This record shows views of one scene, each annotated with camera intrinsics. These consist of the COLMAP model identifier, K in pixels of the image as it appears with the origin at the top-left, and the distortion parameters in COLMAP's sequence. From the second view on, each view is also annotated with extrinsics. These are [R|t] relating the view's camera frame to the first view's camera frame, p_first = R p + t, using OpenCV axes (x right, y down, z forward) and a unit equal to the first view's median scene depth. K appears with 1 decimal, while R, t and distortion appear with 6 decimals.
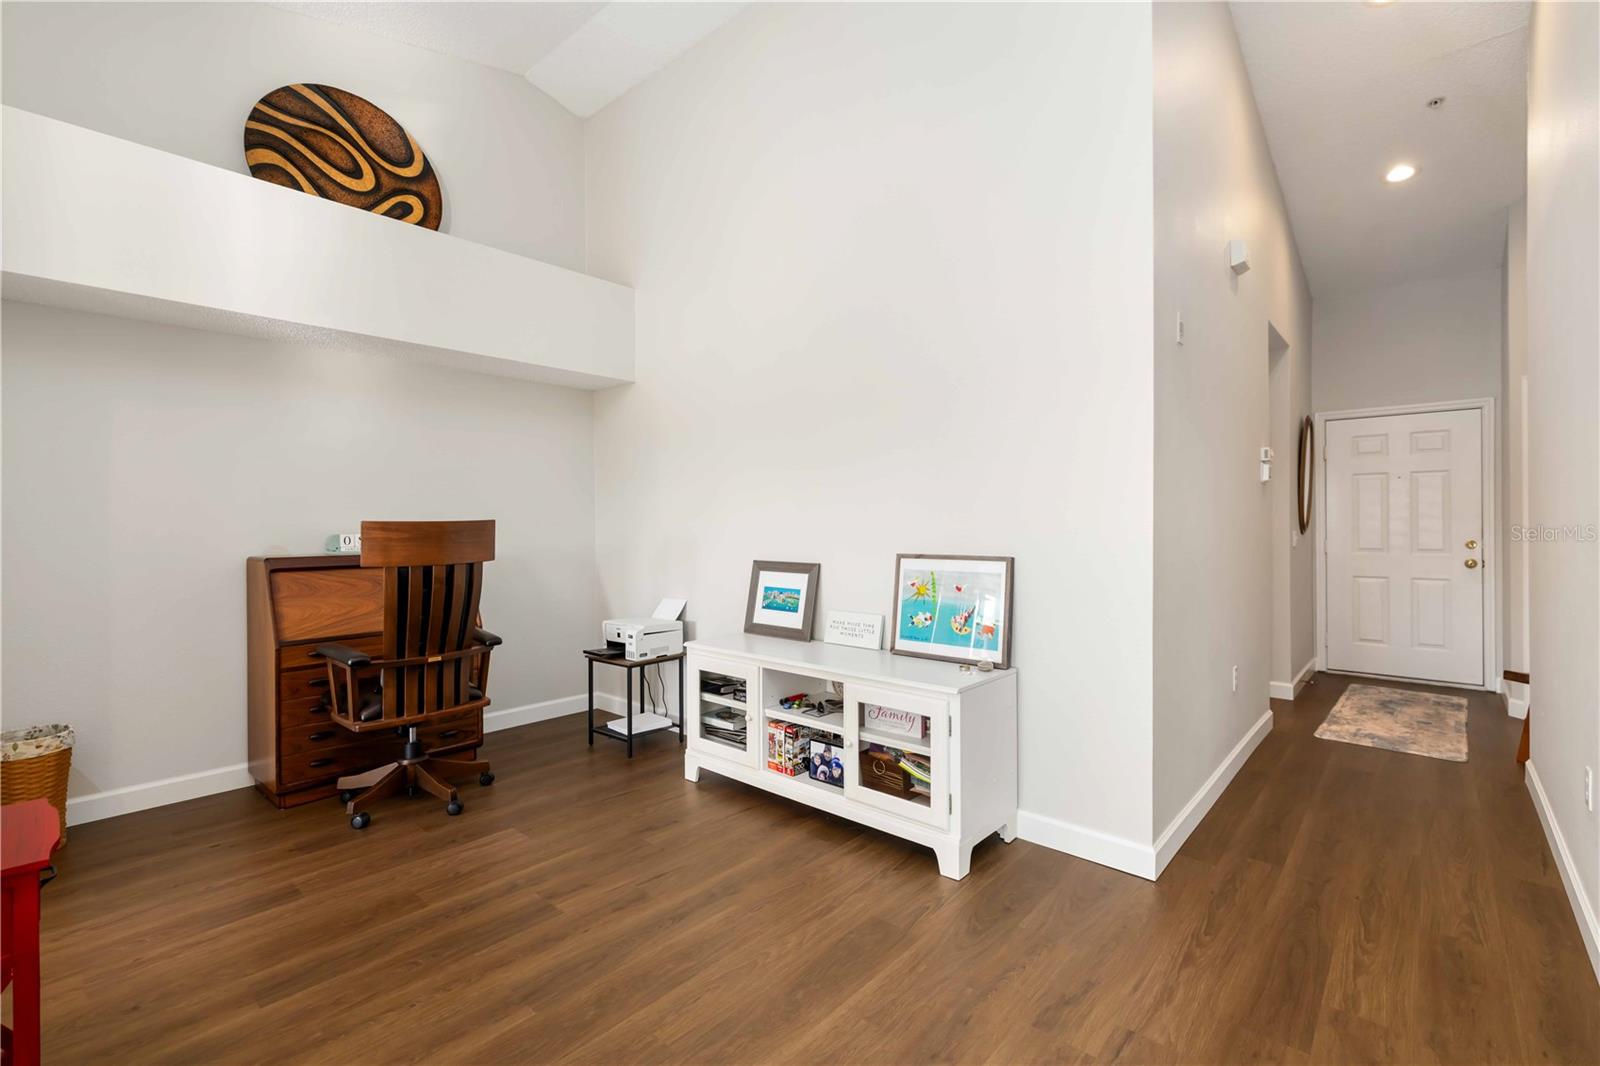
lens RADIAL K [[705.1, 0, 794.4], [0, 705.1, 527.2], [0, 0, 1]] dist [0.004488, 0.001491]
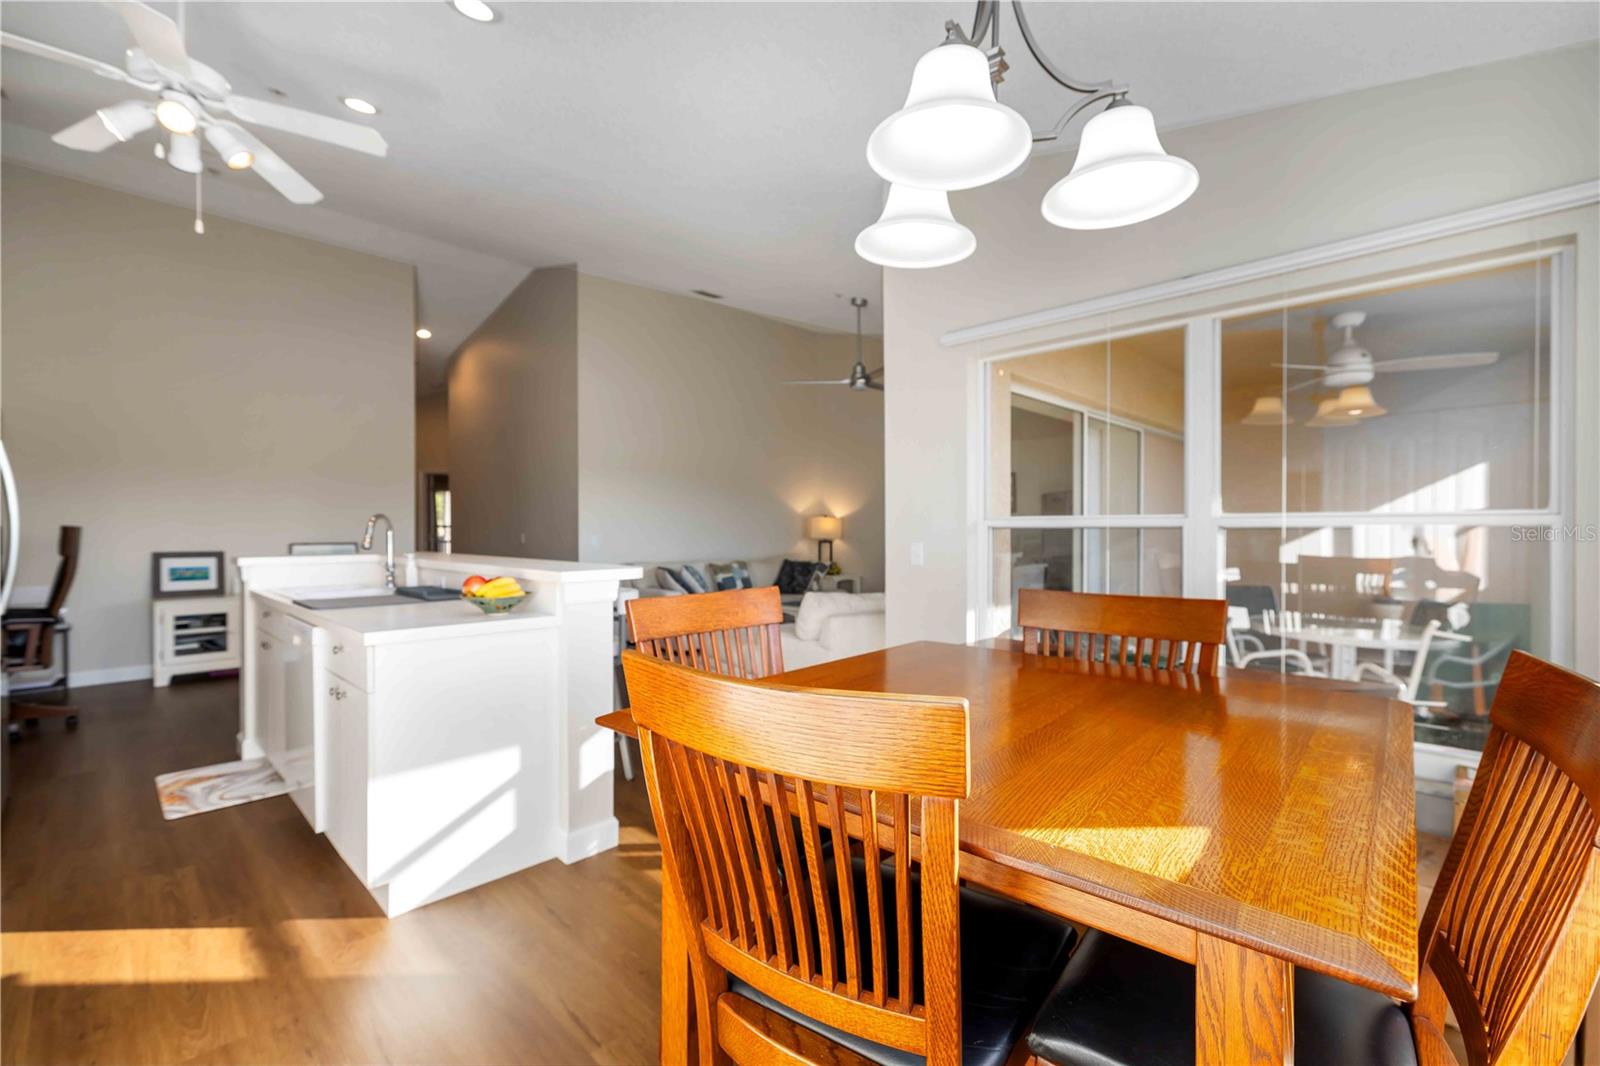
lens RADIAL K [[705.1, 0, 808.8], [0, 705.1, 532.3], [0, 0, 1]] dist [0.004488, 0.001491]
pose [[0.032047, -0.001801, 0.999485, -1.443942], [0.001451, 0.999997, 0.001756, 0.001535], [-0.999485, 0.001394, 0.032049, -0.457127]]
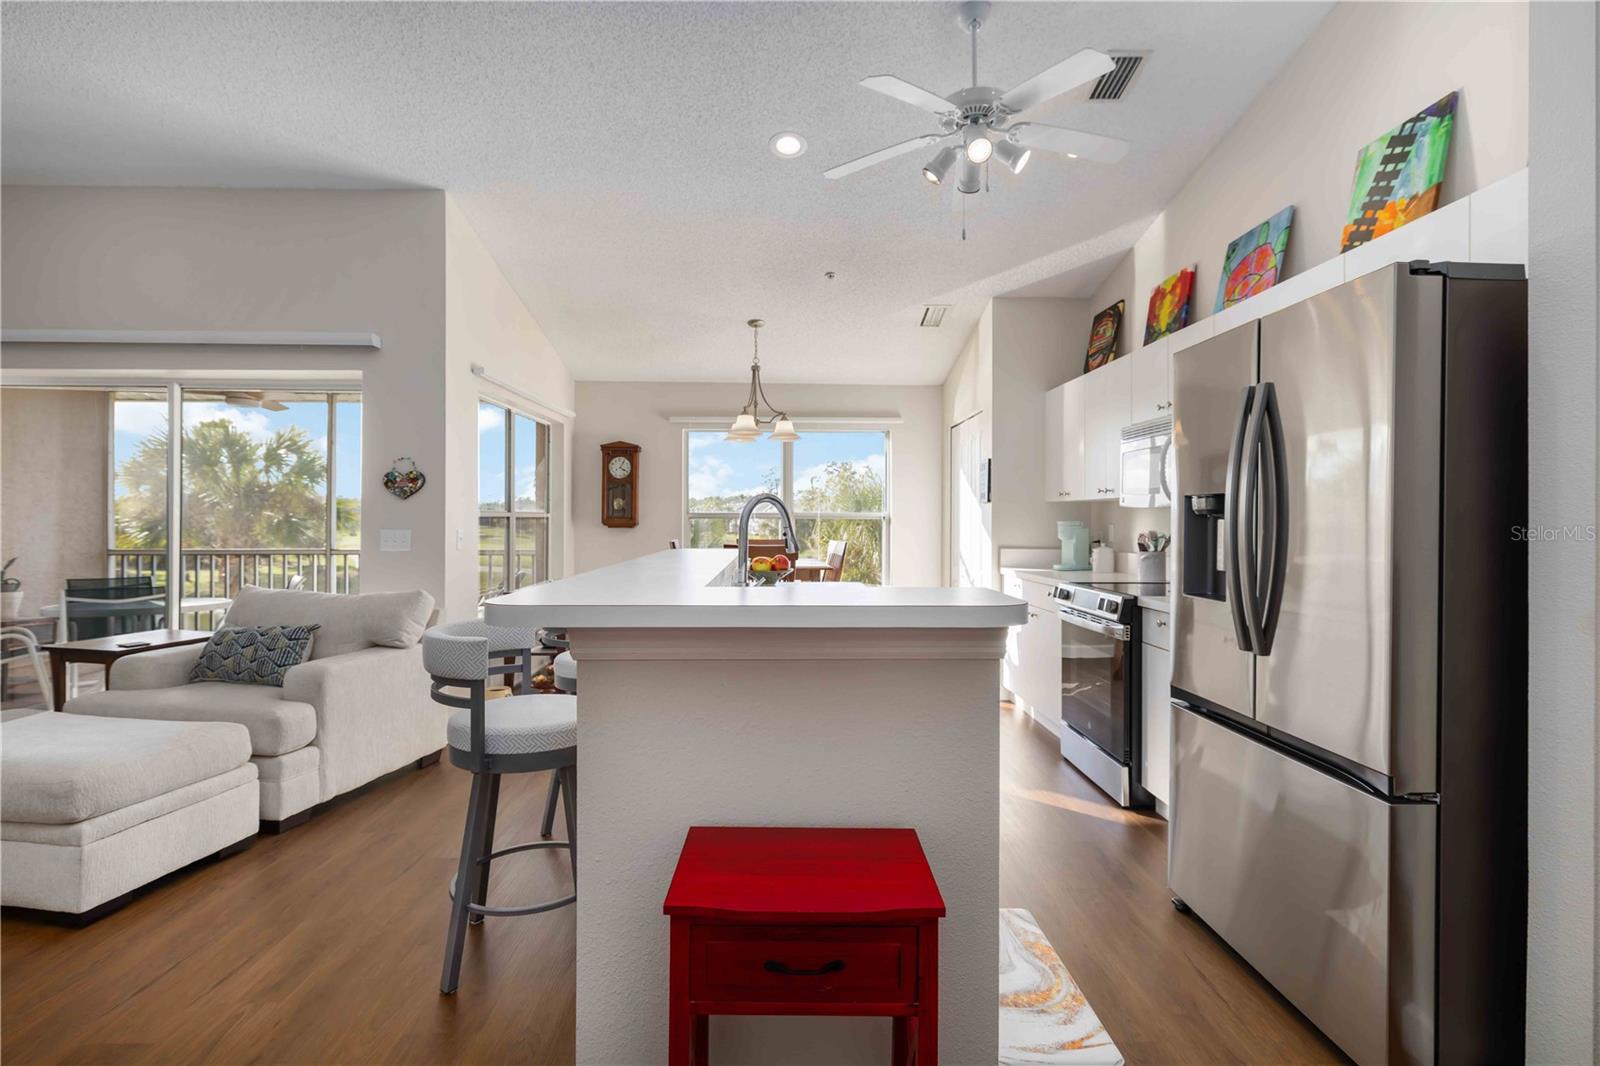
lens RADIAL K [[783.6, 0, 802.9], [0, 783.6, 522.7], [0, 0, 1]] dist [0.004980, 0.000255]
pose [[-0.719761, 0.004437, -0.694207, -0.160030], [-0.001667, 0.999966, 0.008120, -0.005146], [0.694220, 0.007002, -0.719729, 0.566337]]
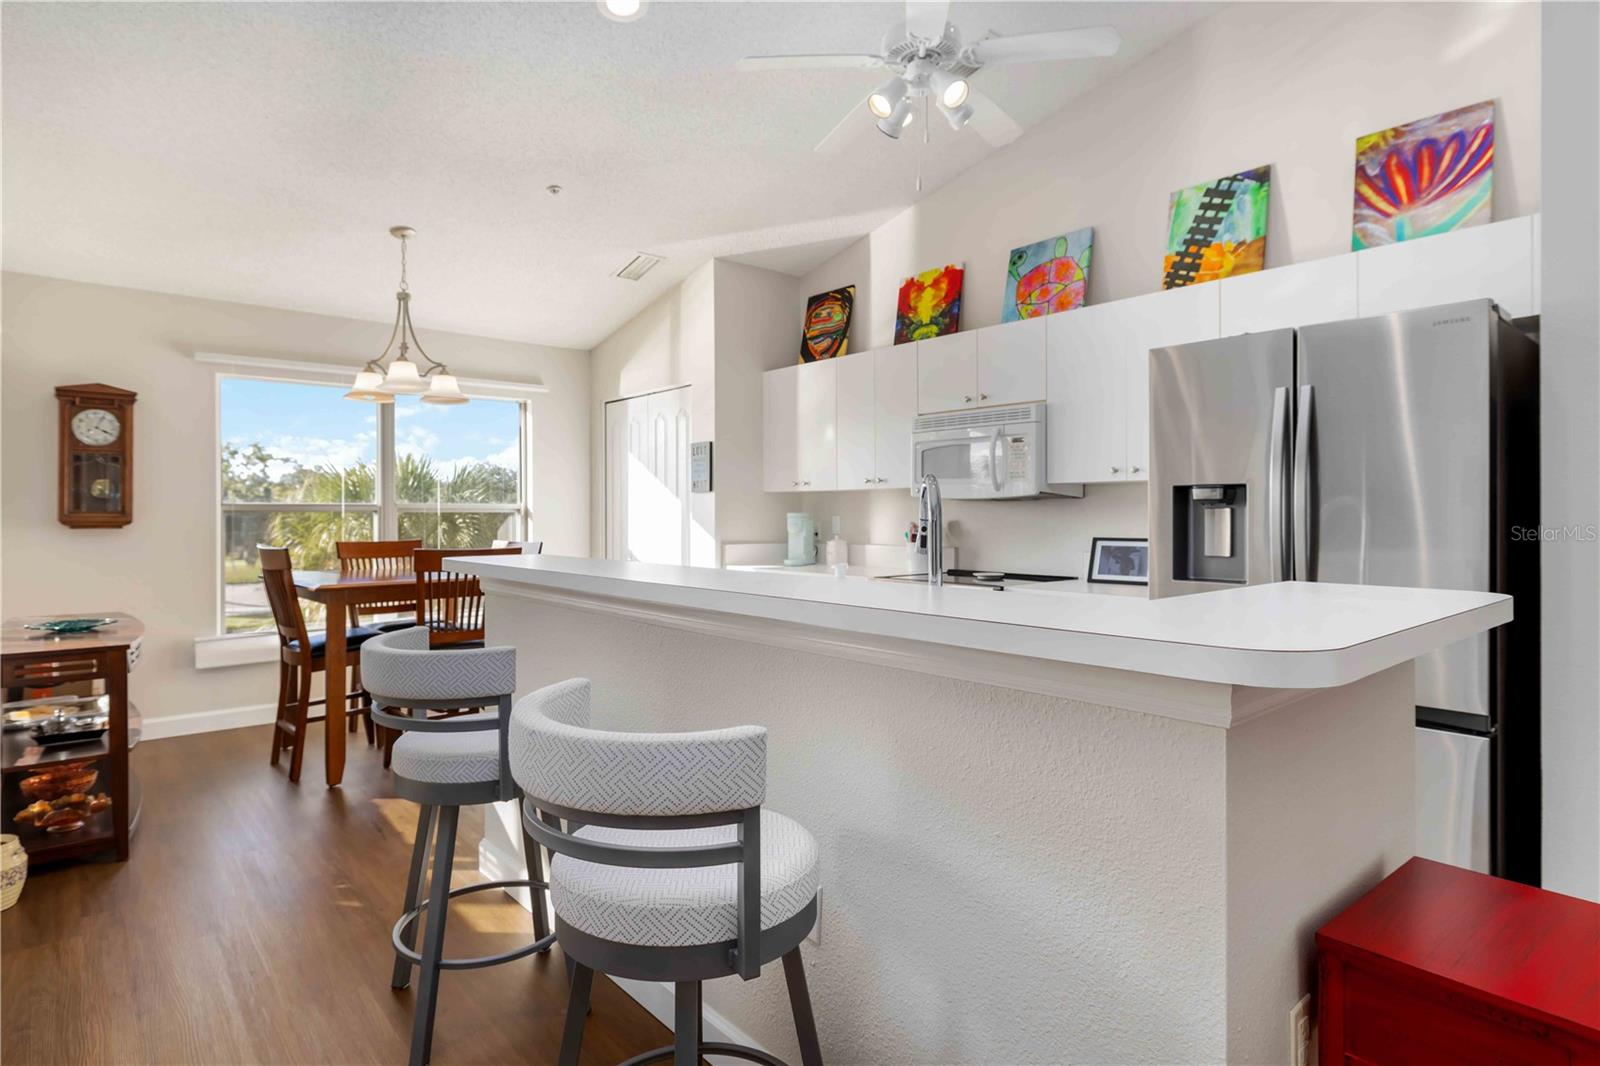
lens RADIAL K [[858.3, 0, 806.1], [0, 858.3, 514.3], [0, 0, 1]] dist [0.001641, 0.001584]
pose [[-0.123234, 0.005820, -0.992361, -0.066035], [0.001571, 0.999983, 0.005670, -0.003164], [0.992376, -0.000860, -0.123241, 0.121564]]
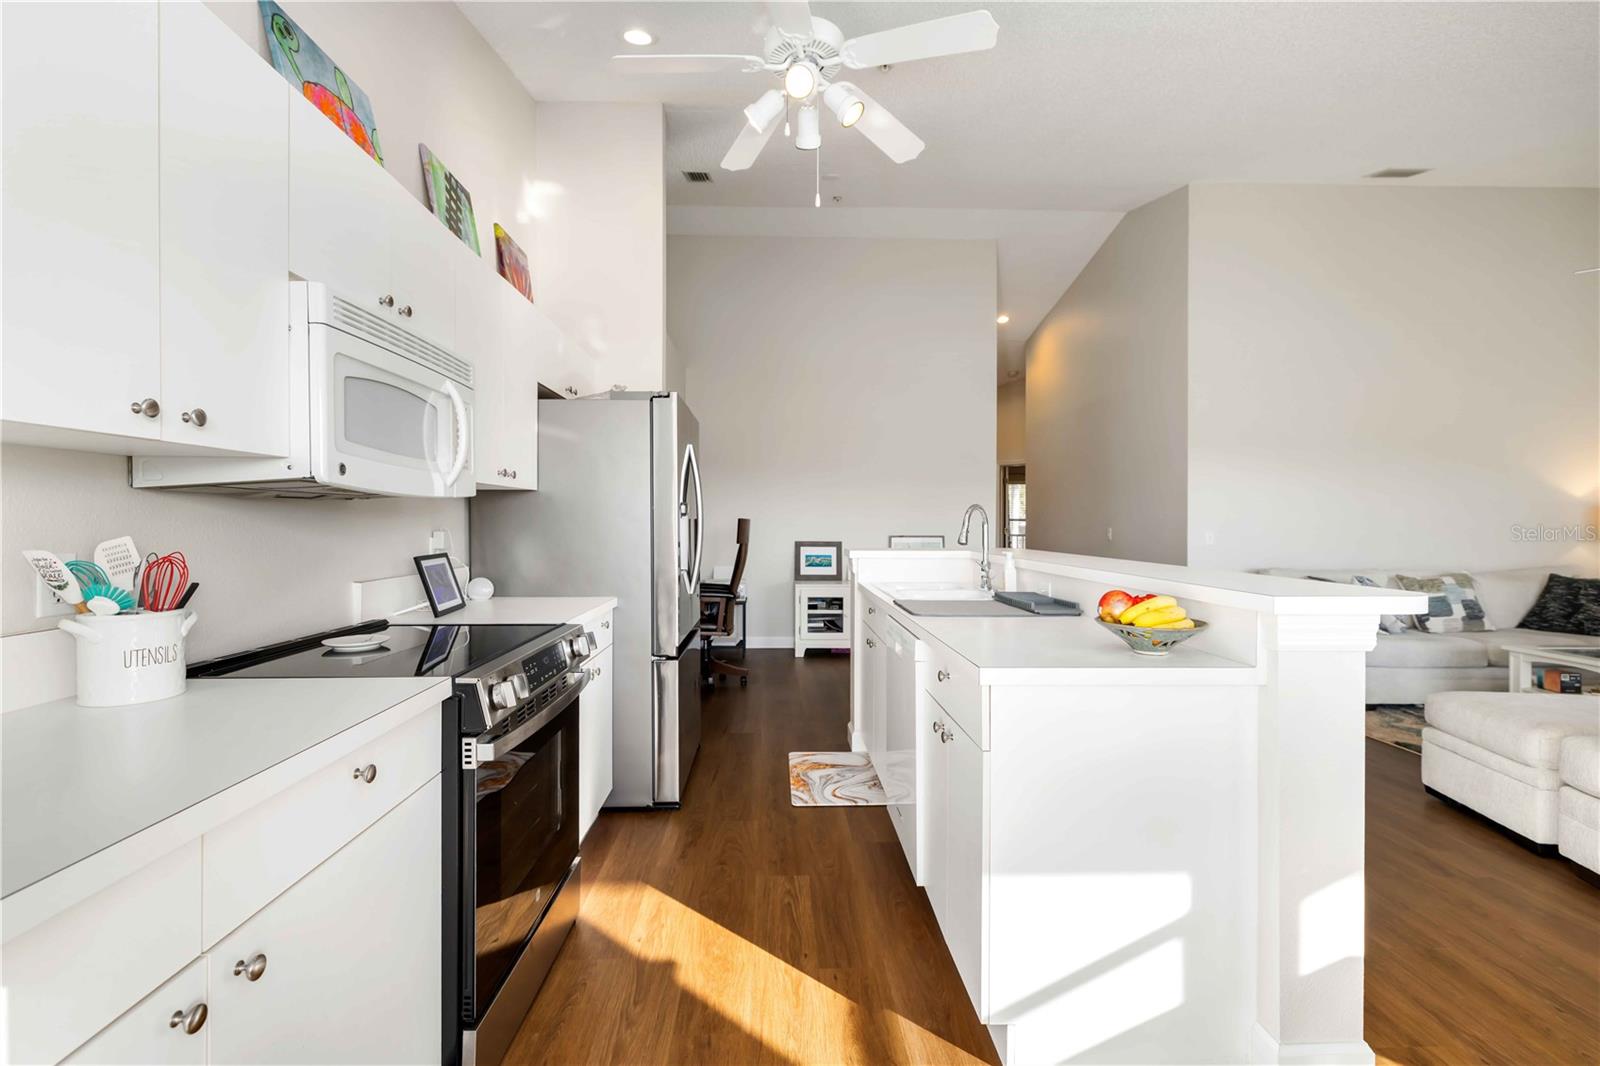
lens RADIAL K [[724.4, 0, 784.8], [0, 724.4, 522.4], [0, 0, 1]] dist [0.000271, 0.002650]
pose [[0.721913, 0.005152, 0.691964, -1.263135], [-0.005138, 0.999985, -0.002084, 0.001624], [-0.691964, -0.002051, 0.721929, -0.310178]]
